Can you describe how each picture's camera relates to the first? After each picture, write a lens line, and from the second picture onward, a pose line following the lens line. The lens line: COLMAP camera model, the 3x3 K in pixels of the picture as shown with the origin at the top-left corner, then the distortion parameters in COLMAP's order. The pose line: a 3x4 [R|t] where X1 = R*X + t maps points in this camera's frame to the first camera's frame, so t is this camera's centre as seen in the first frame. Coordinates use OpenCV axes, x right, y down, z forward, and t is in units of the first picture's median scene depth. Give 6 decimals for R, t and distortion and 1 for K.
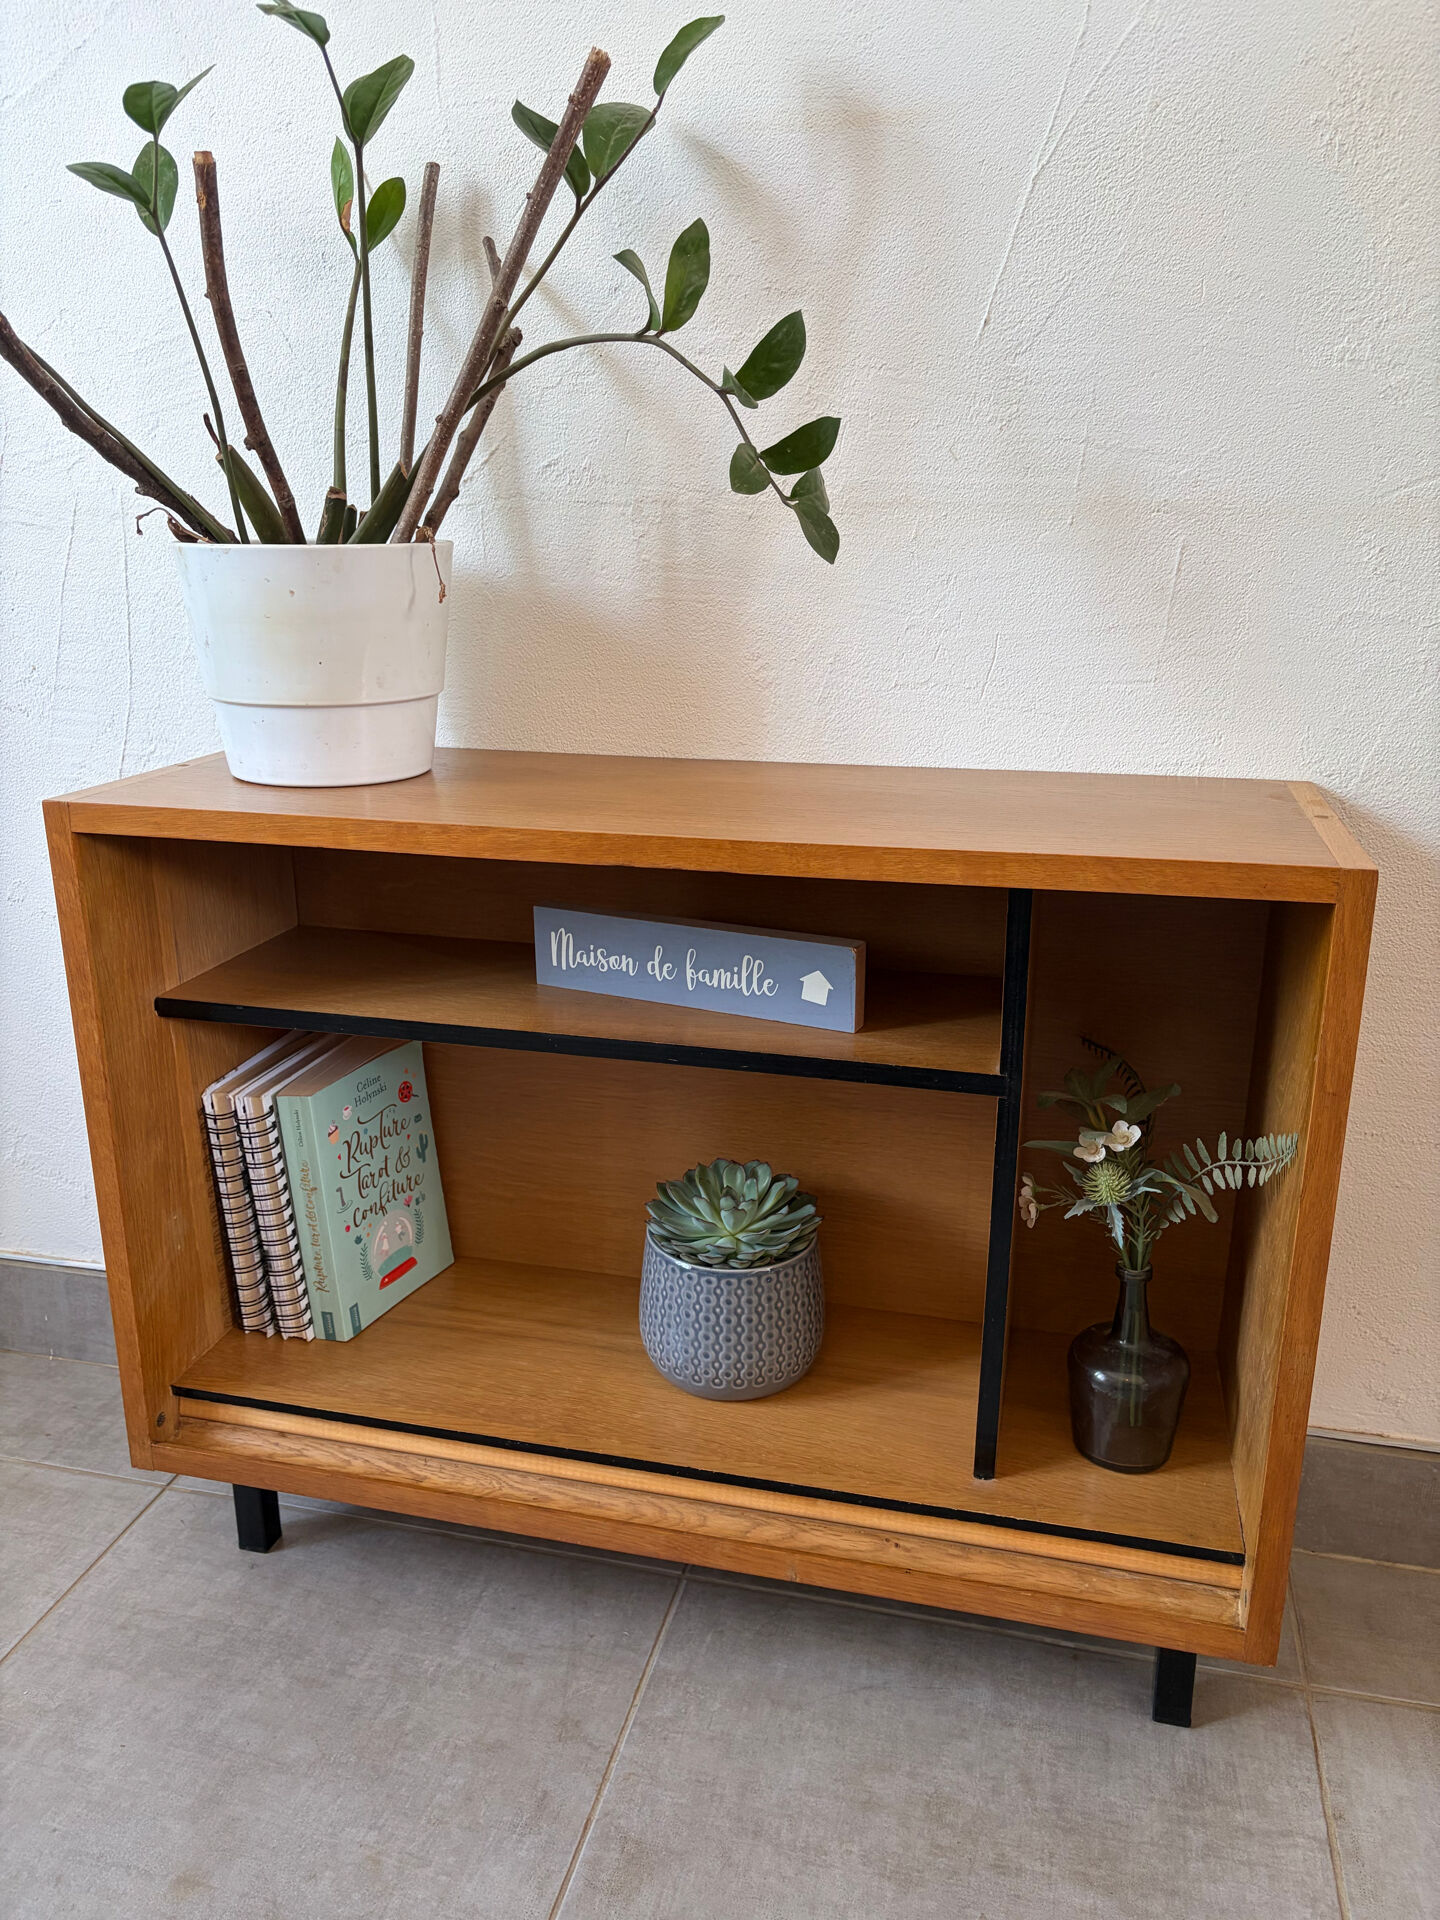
lens RADIAL K [[1461.4, 0, 714.6], [0, 1461.4, 969.0], [0, 0, 1]] dist [0.034084, -0.036940]
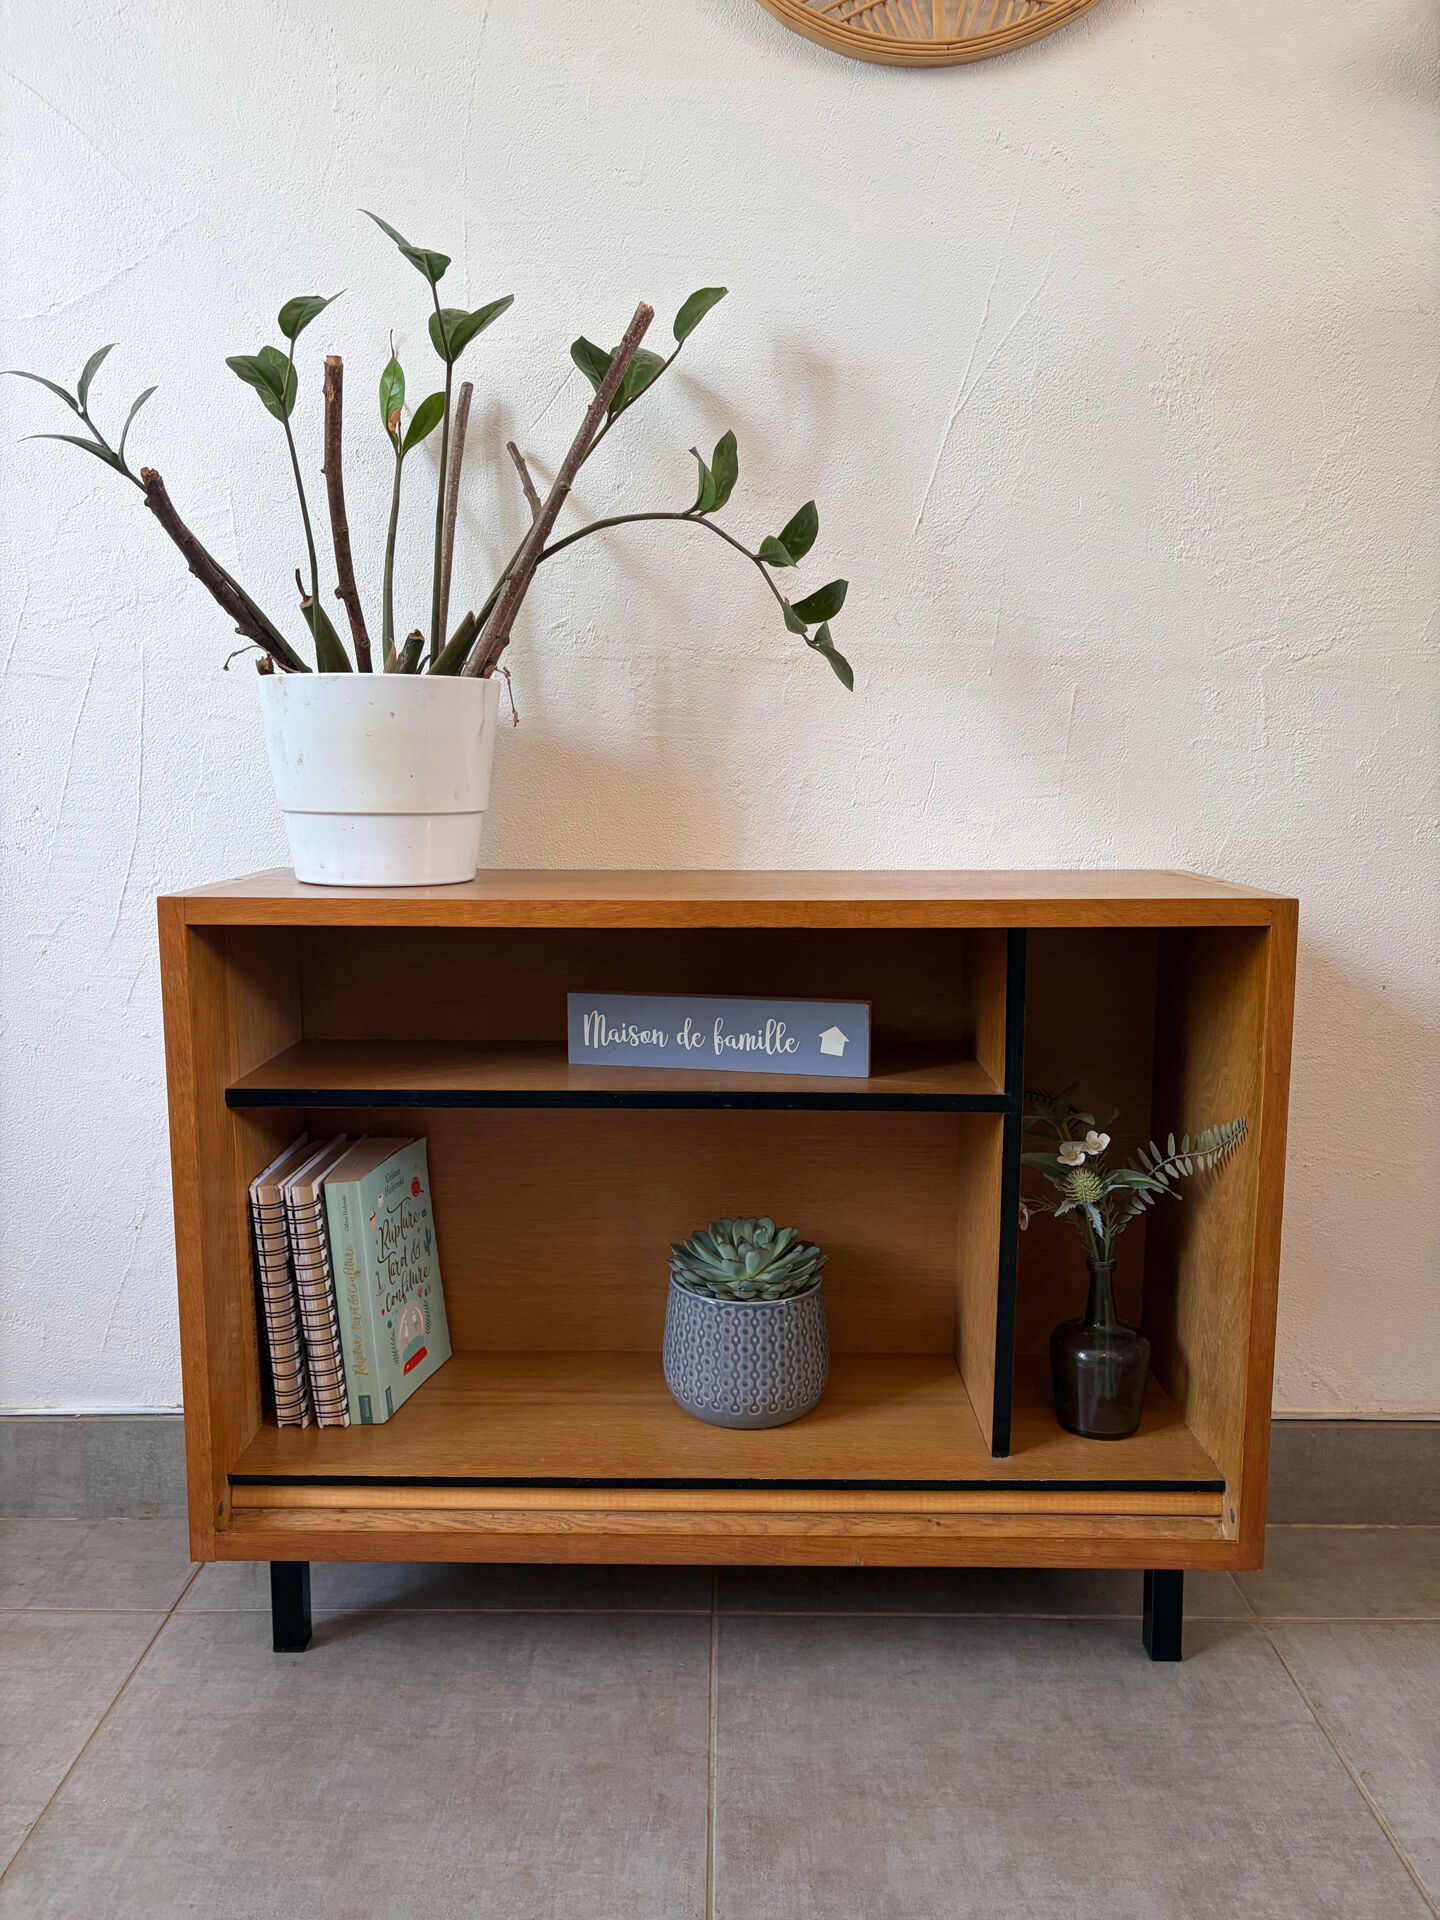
lens RADIAL K [[1461.4, 0, 714.1], [0, 1461.4, 970.0], [0, 0, 1]] dist [0.034084, -0.036940]
pose [[0.972031, -0.031589, 0.232719, -0.283088], [0.067626, 0.986590, -0.148547, 0.118102], [-0.224906, 0.160130, 0.961132, -0.123680]]
